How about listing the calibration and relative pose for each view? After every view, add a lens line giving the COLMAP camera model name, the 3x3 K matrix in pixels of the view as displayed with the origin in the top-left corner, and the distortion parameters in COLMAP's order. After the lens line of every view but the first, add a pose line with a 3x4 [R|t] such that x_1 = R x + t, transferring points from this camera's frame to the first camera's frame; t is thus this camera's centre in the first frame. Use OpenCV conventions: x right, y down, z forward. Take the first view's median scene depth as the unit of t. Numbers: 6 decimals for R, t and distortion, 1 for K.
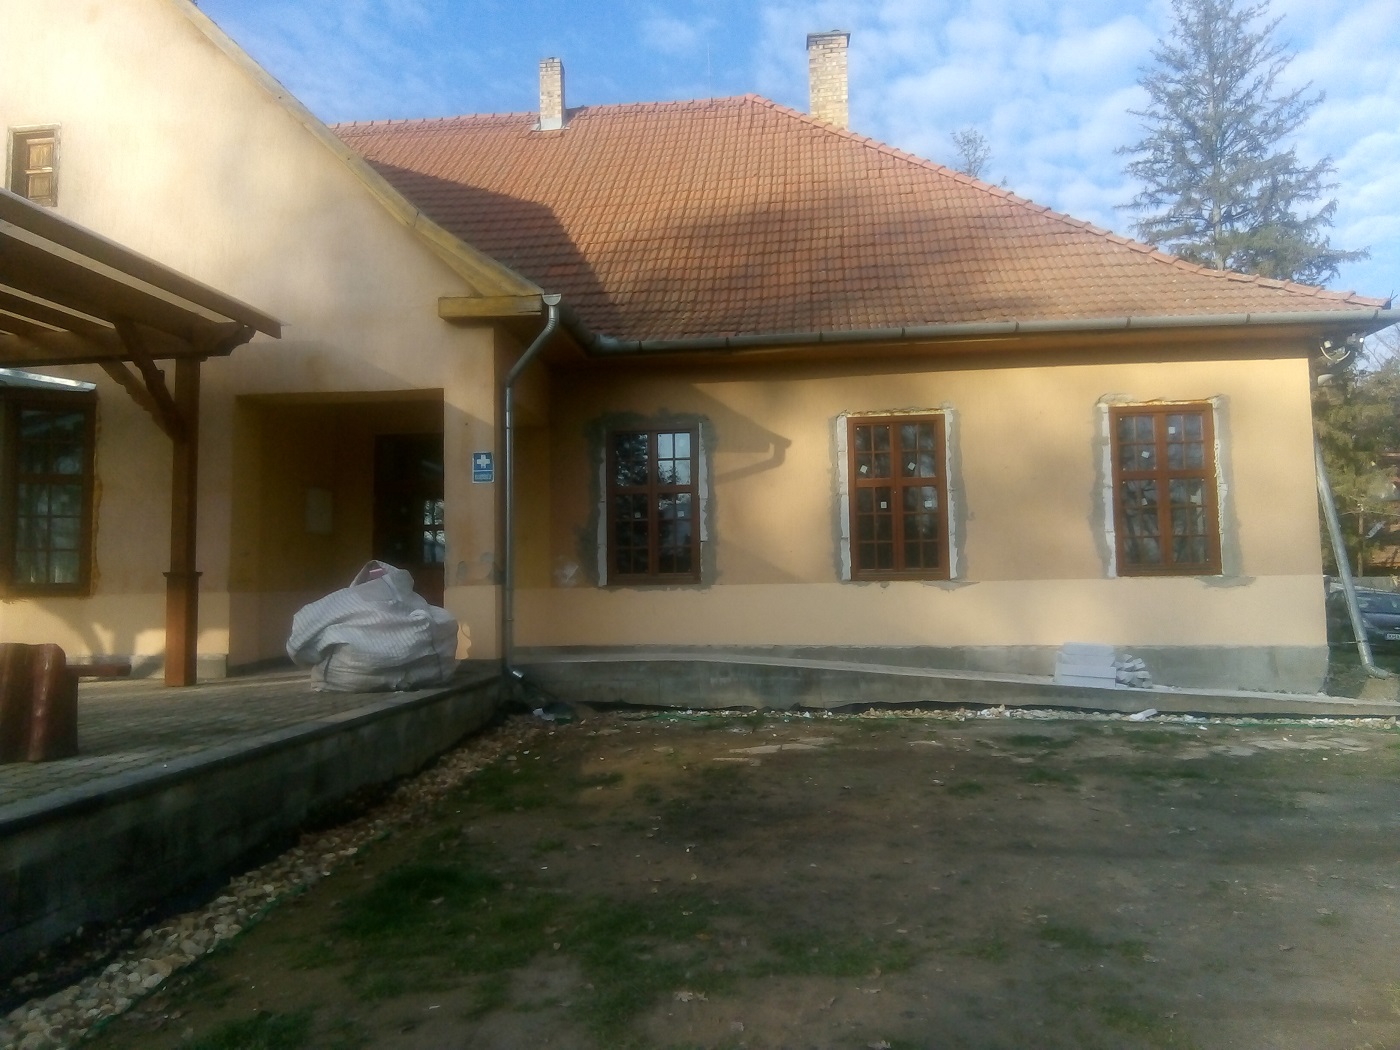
lens RADIAL K [[918.8, 0, 694.8], [0, 918.8, 521.6], [0, 0, 1]] dist [0.079084, -0.100613]
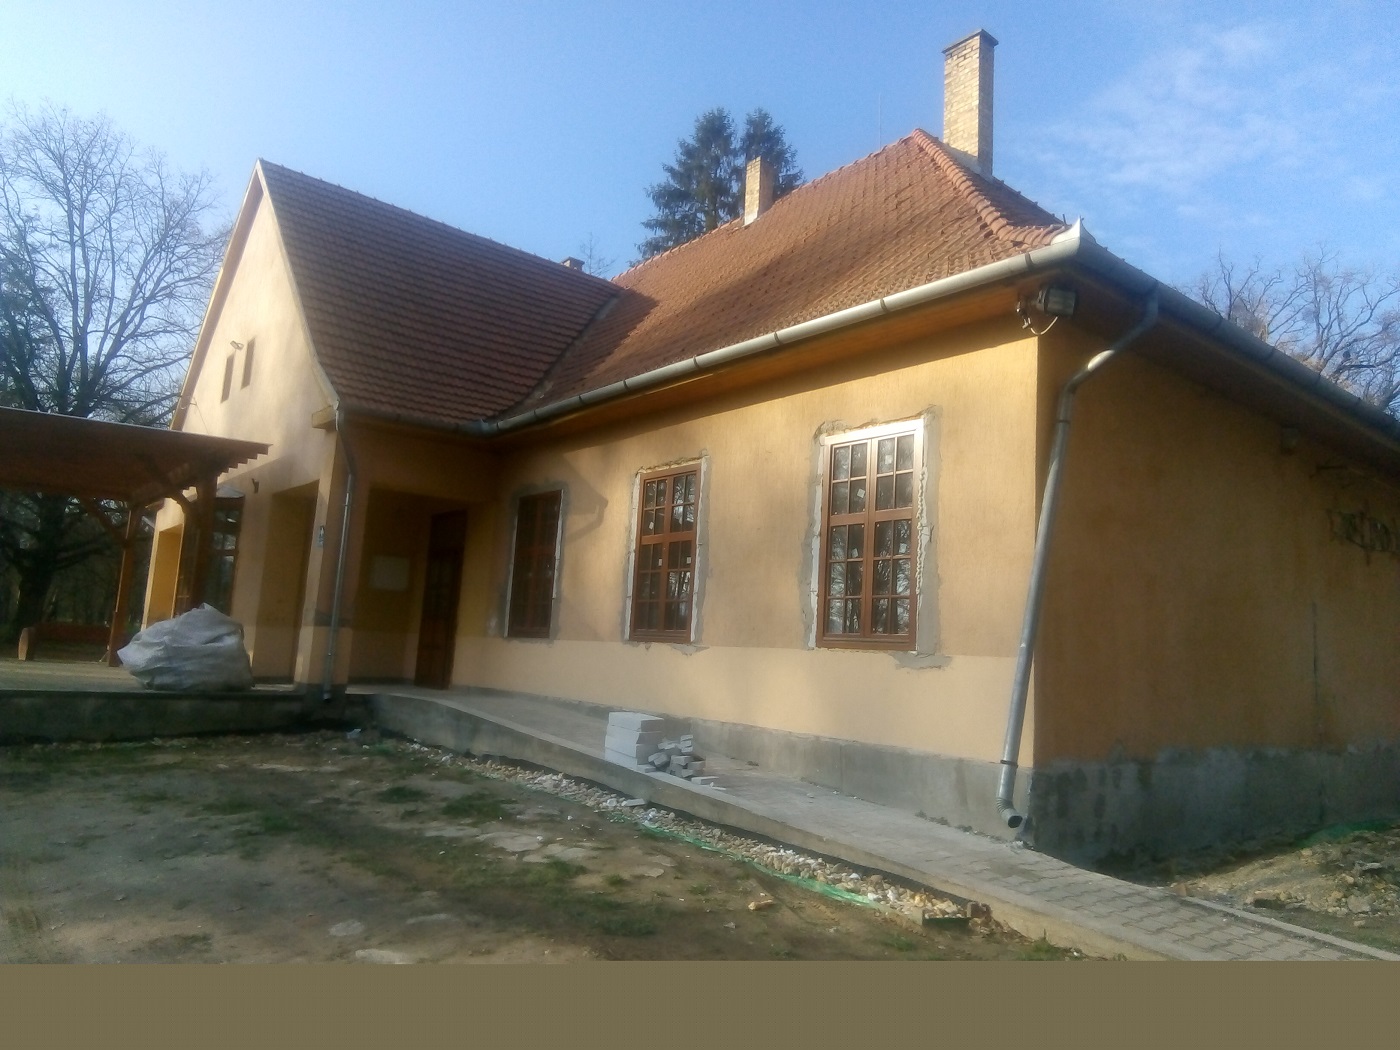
lens RADIAL K [[921.6, 0, 693.7], [0, 921.6, 528.6], [0, 0, 1]] dist [0.072609, -0.091539]
pose [[0.722566, -0.040101, -0.690138, 0.908300], [-0.012391, 0.997404, -0.070928, 0.014727], [0.691191, 0.059802, 0.720194, 0.343464]]
